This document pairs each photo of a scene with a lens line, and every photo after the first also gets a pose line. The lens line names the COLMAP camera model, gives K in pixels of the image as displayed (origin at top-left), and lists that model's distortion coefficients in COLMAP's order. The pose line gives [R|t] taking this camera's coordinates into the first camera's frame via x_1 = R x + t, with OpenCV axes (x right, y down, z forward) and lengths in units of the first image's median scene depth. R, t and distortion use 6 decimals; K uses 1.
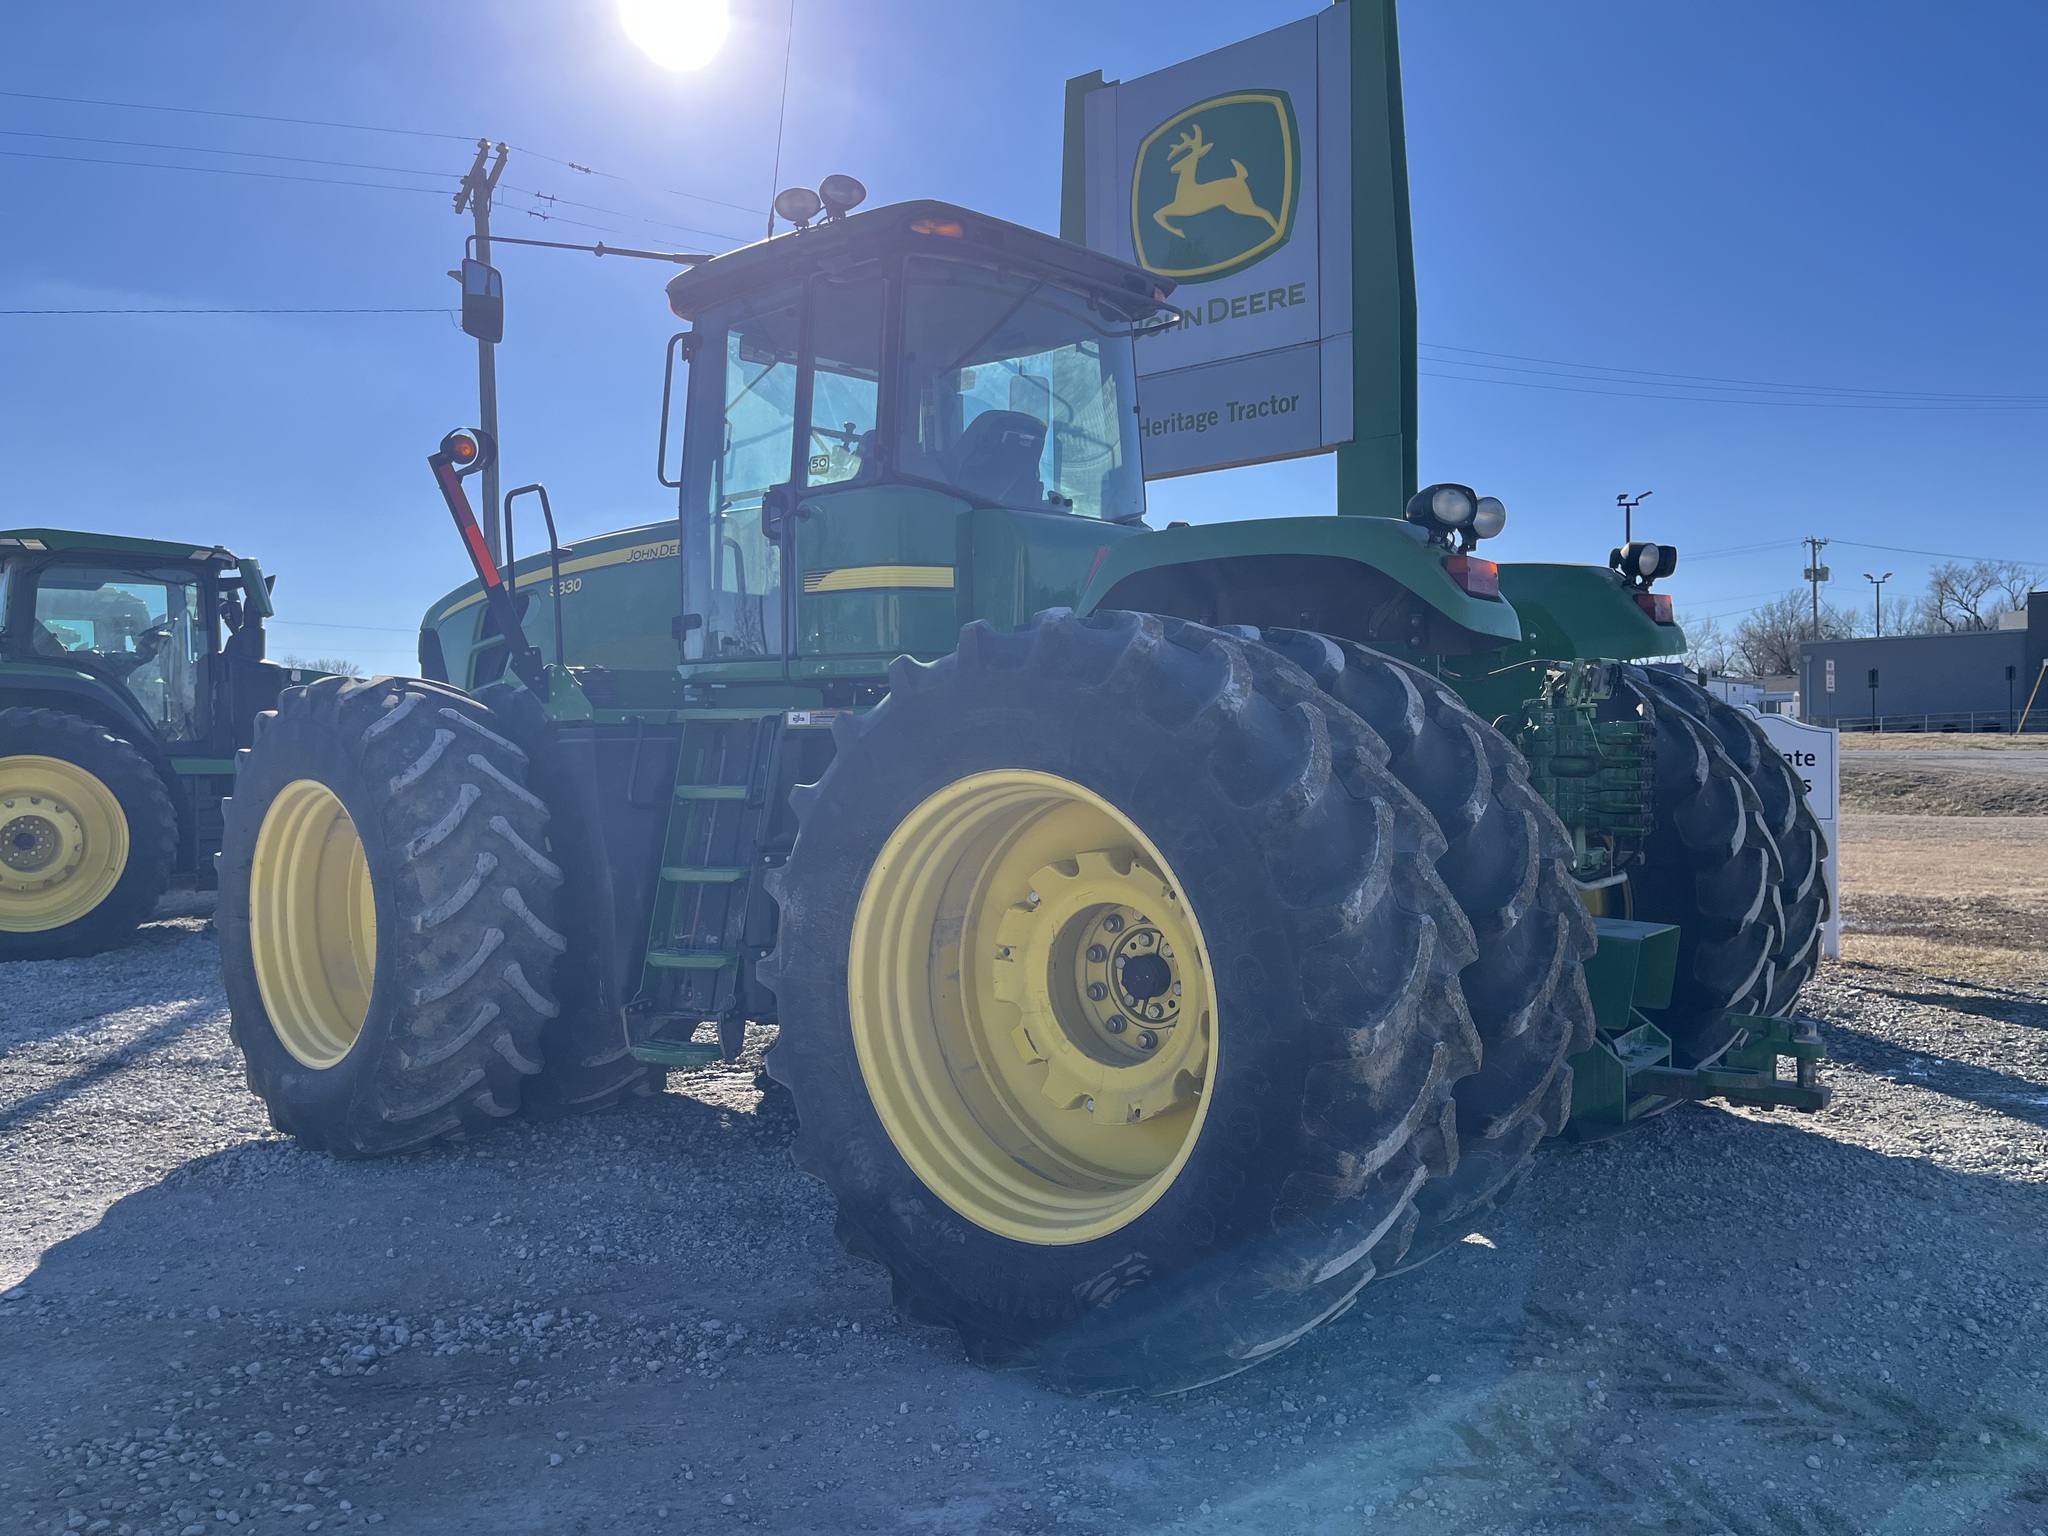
lens RADIAL K [[1550.4, 0, 995.5], [0, 1550.4, 763.6], [0, 0, 1]] dist [0.063862, -0.073372]
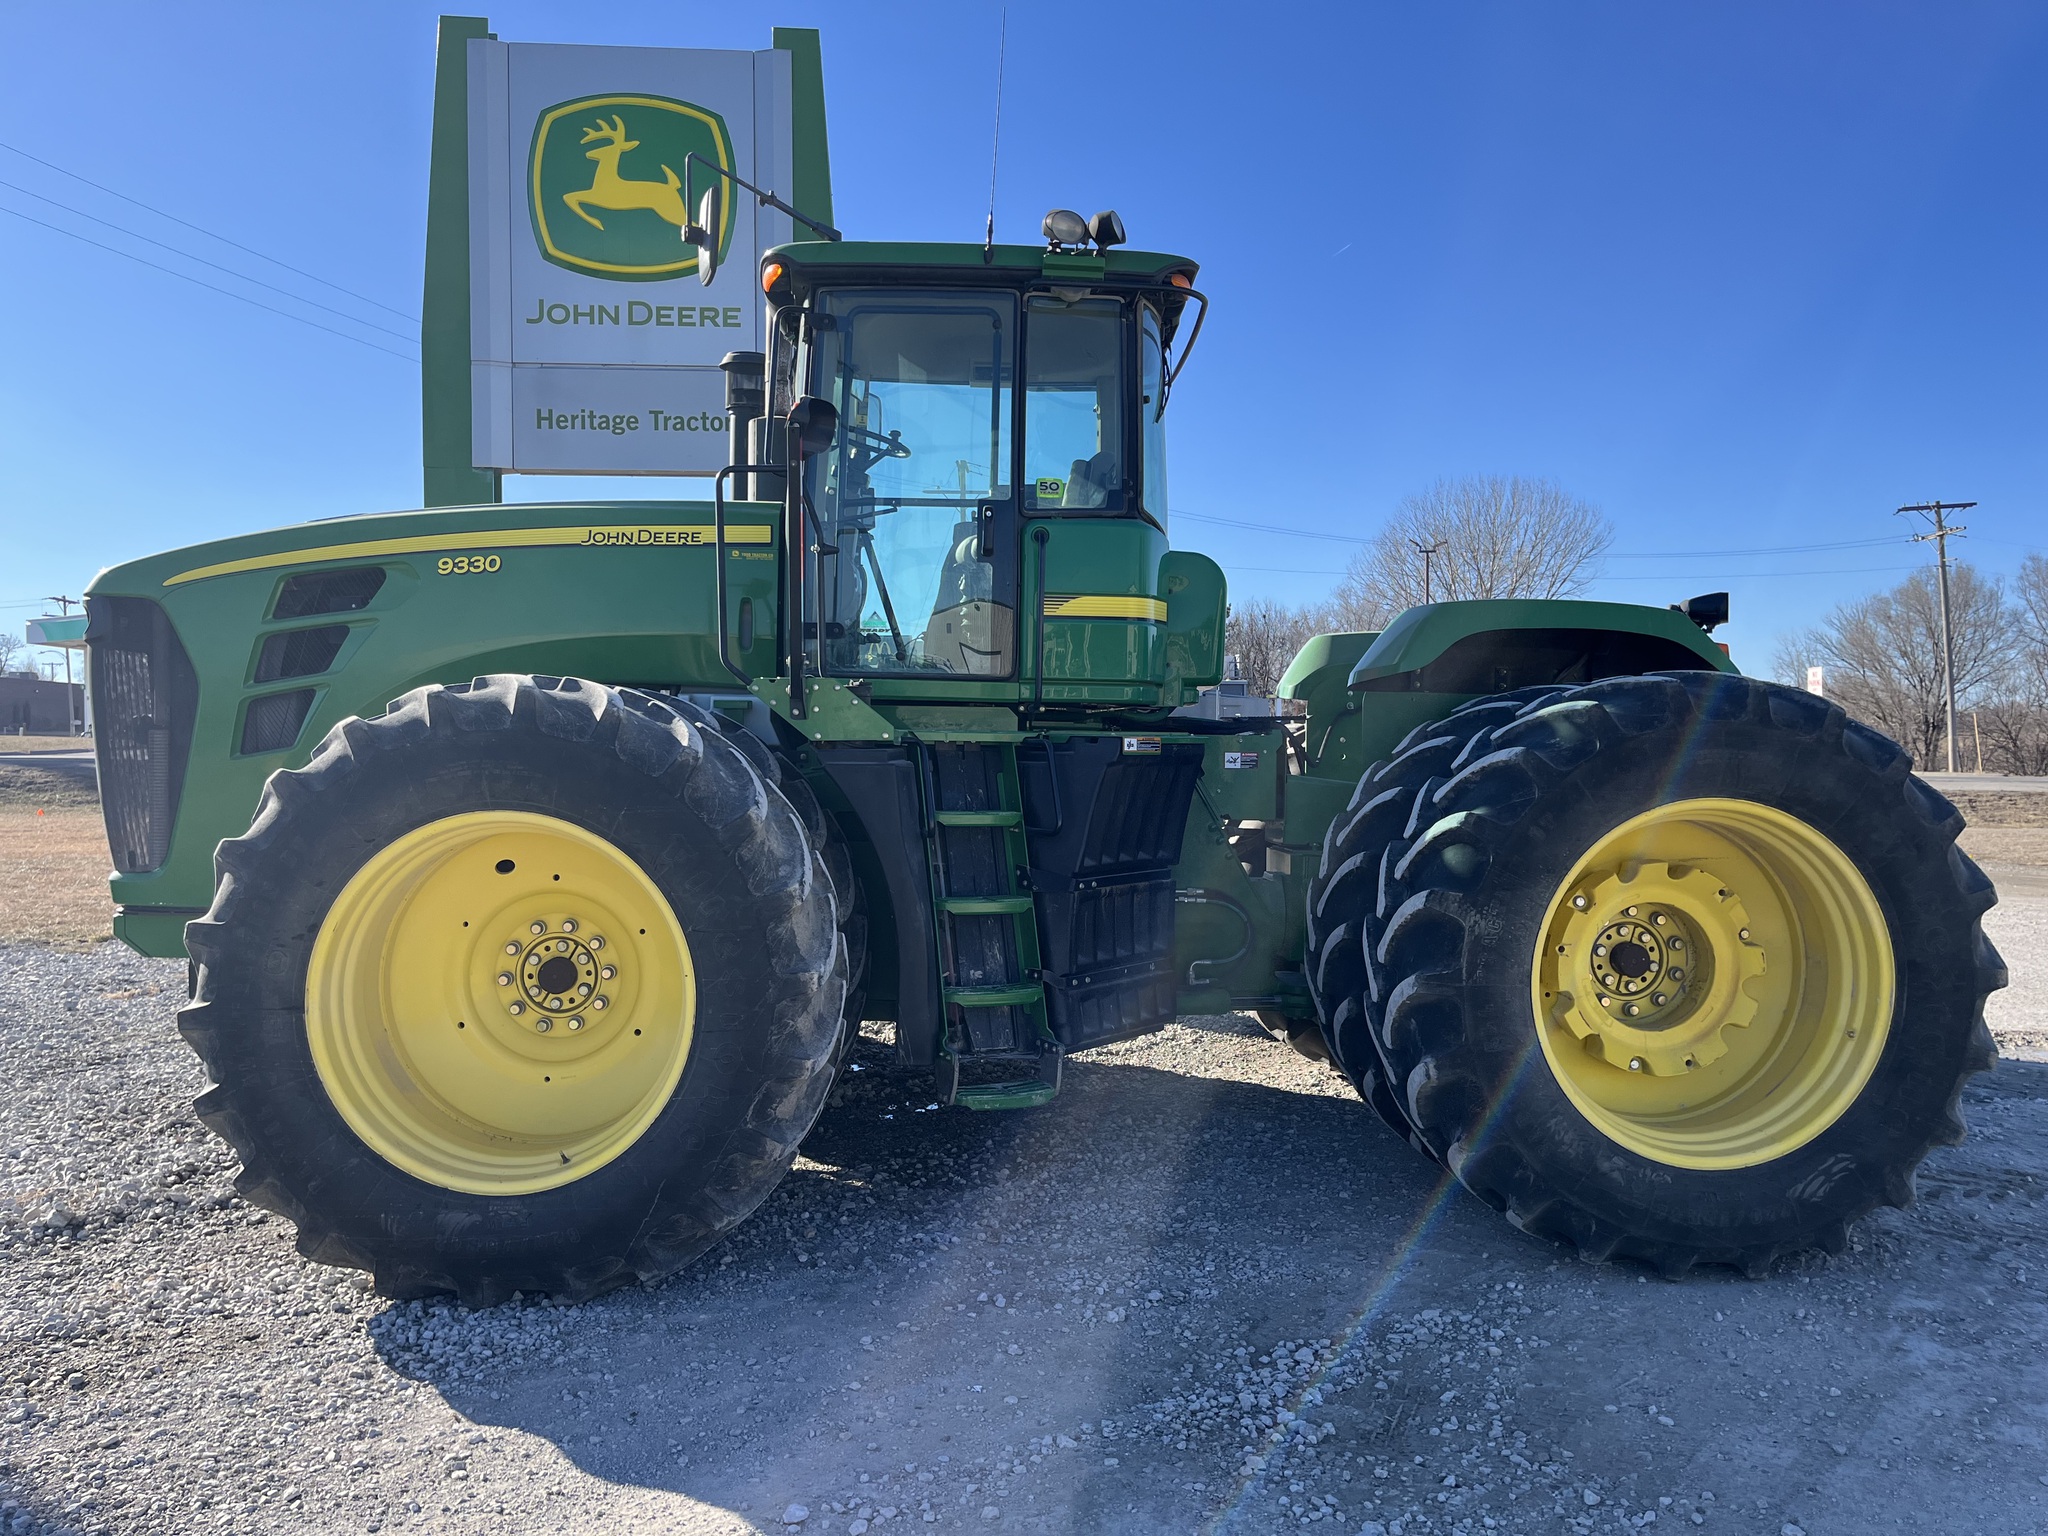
lens RADIAL K [[1550.4, 0, 1029.9], [0, 1550.4, 759.1], [0, 0, 1]] dist [0.063862, -0.073372]
pose [[0.722553, 0.009215, 0.691254, -0.369487], [-0.003460, 0.999947, -0.009713, -0.004046], [-0.691307, 0.004627, 0.722547, 0.133959]]
